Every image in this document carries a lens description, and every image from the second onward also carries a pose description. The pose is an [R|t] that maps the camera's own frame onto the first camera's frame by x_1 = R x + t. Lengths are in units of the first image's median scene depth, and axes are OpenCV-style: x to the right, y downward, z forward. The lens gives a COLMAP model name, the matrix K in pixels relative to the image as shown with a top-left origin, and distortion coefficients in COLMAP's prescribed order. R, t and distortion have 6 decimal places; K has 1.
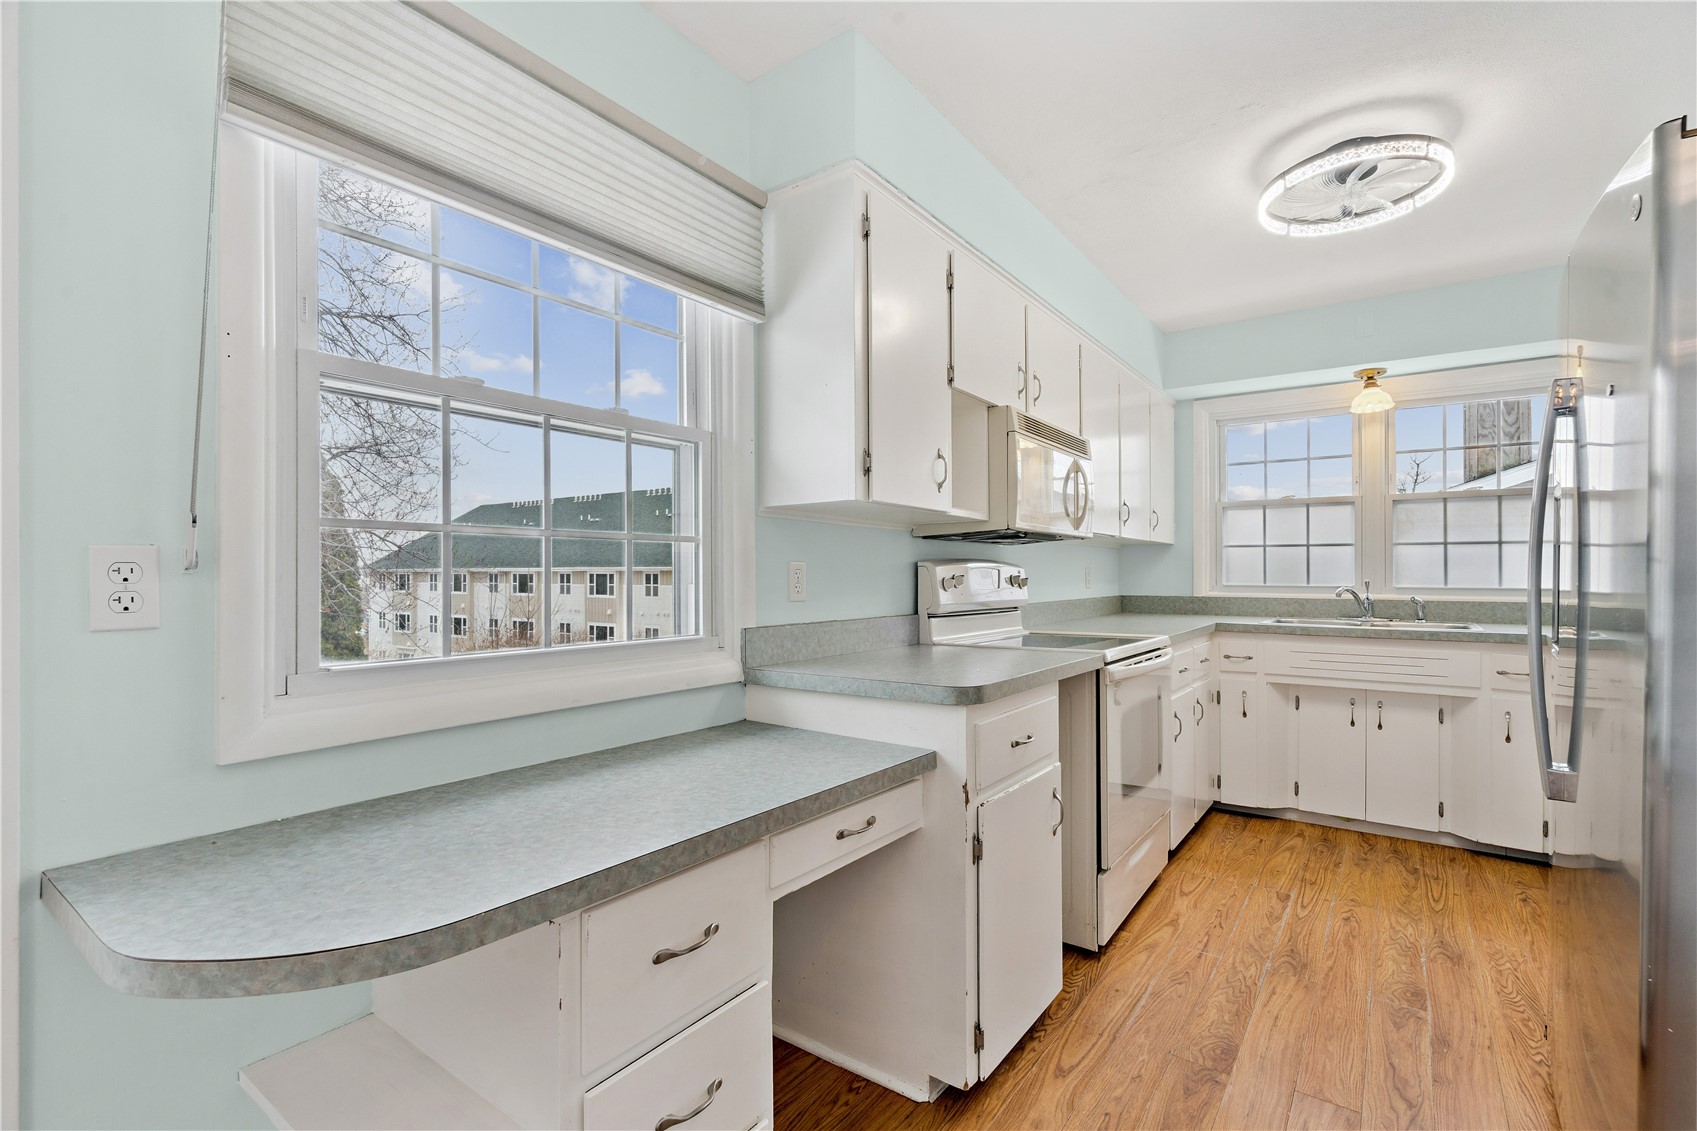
lens RADIAL K [[765.8, 0, 850.0], [0, 765.8, 570.2], [0, 0, 1]] dist [-0.003544, -0.000011]
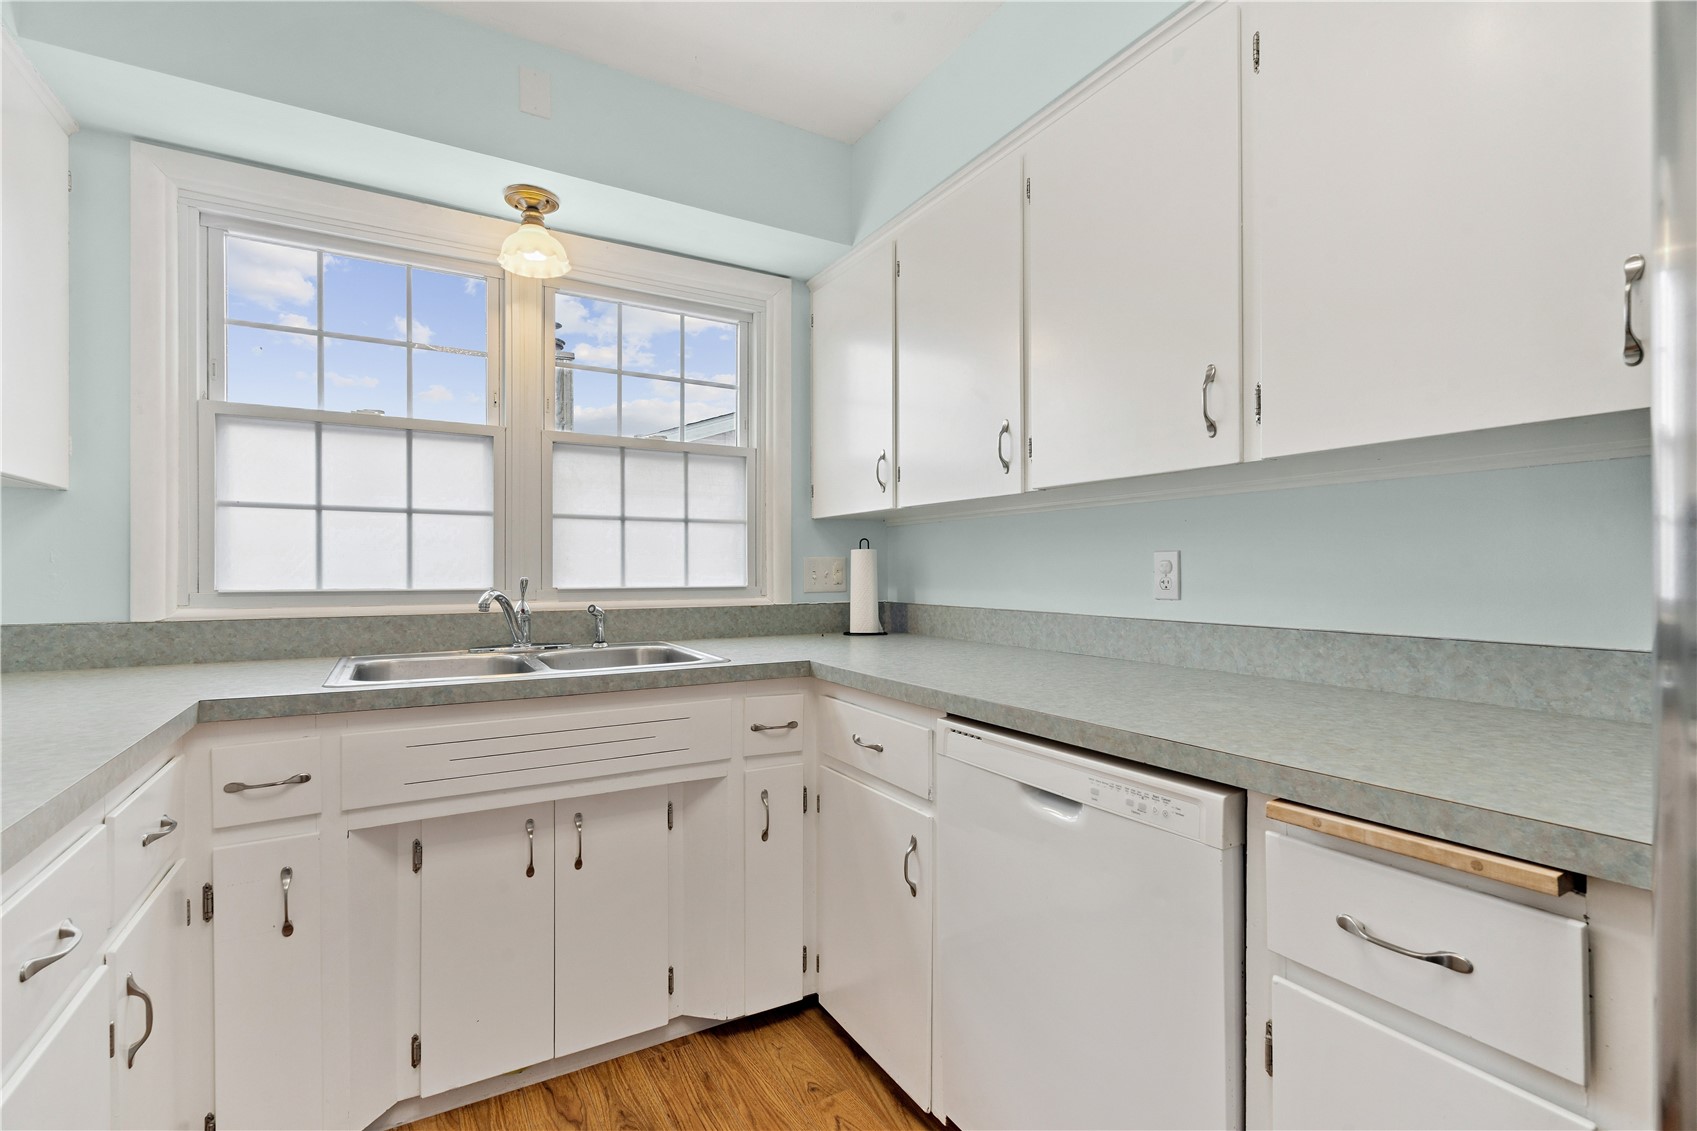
lens RADIAL K [[765.8, 0, 850.0], [0, 765.8, 570.2], [0, 0, 1]] dist [-0.003544, -0.000011]
pose [[0.401736, -0.002465, 0.915752, 0.273820], [-0.003539, 0.999985, 0.004244, 0.005010], [-0.915749, -0.004946, 0.401721, 0.578259]]
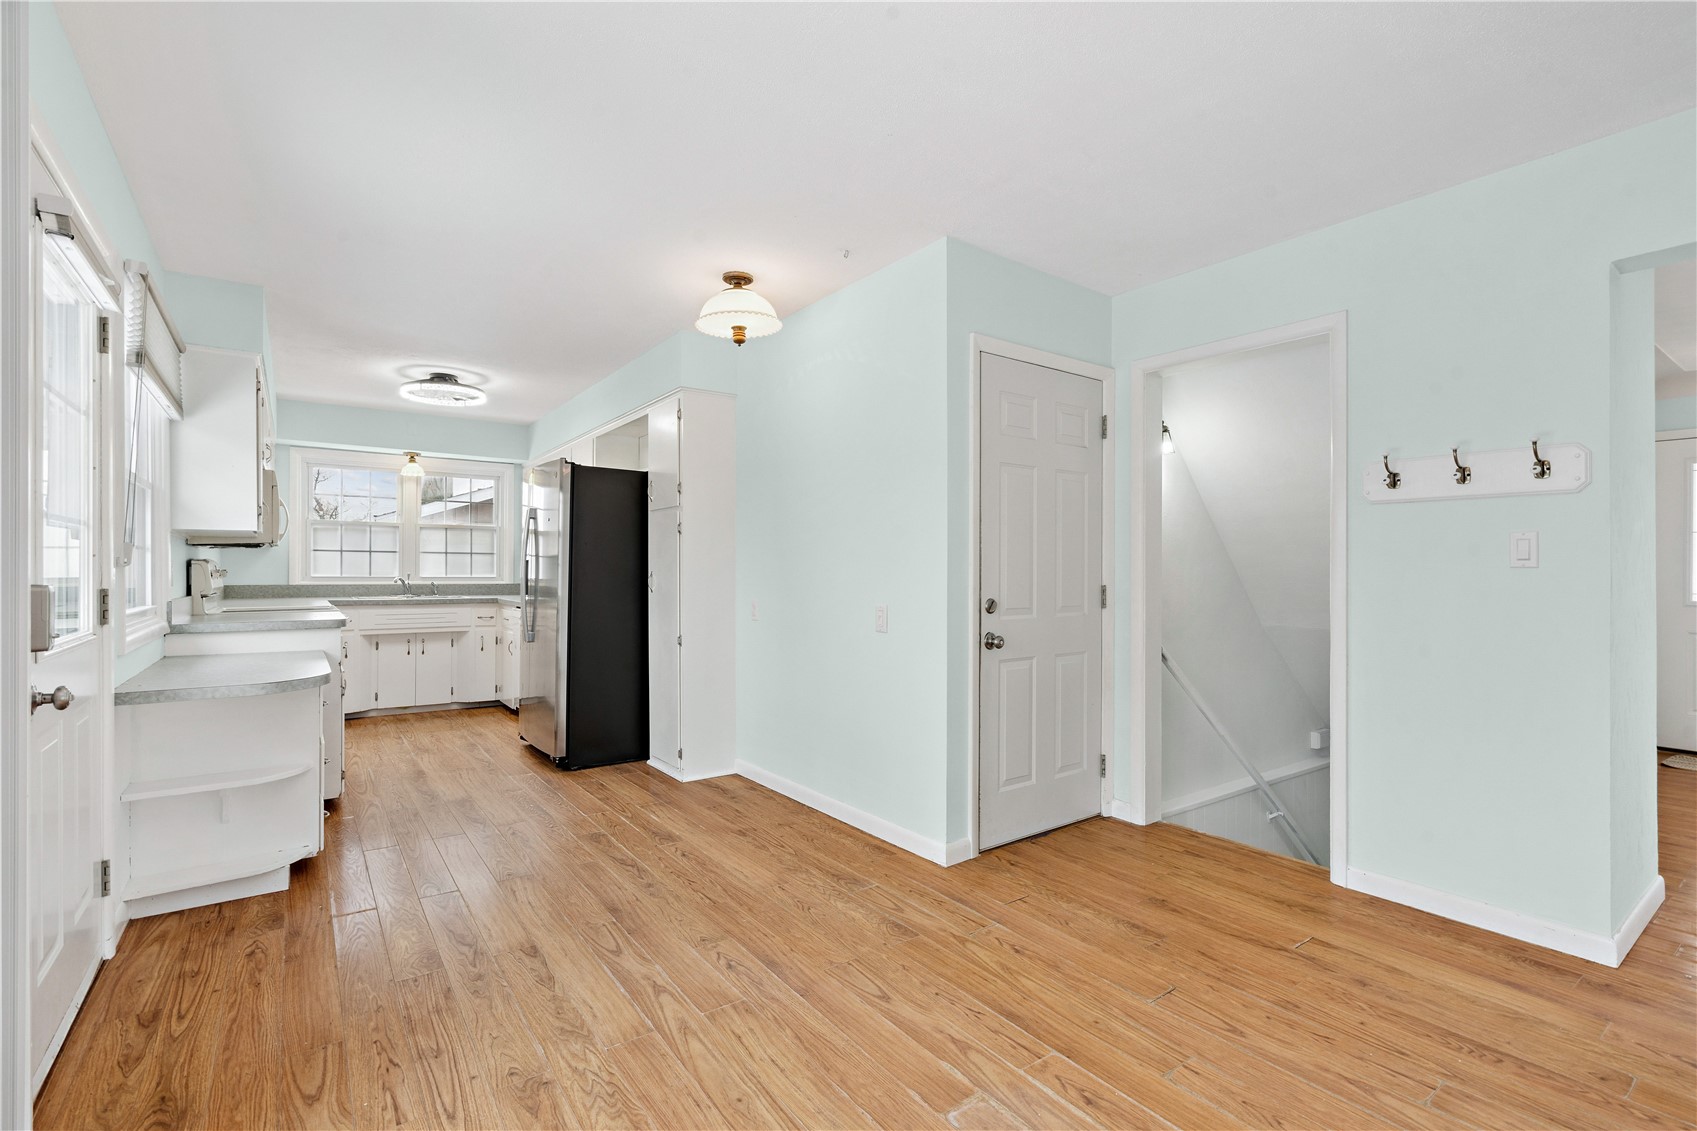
lens RADIAL K [[765.8, 0, 850.0], [0, 765.8, 570.2], [0, 0, 1]] dist [-0.003544, -0.000011]
pose [[0.309112, 0.003152, 0.951021, -0.680714], [-0.010100, 0.999949, -0.000031, -0.003539], [-0.950972, -0.009596, 0.309128, -0.500238]]
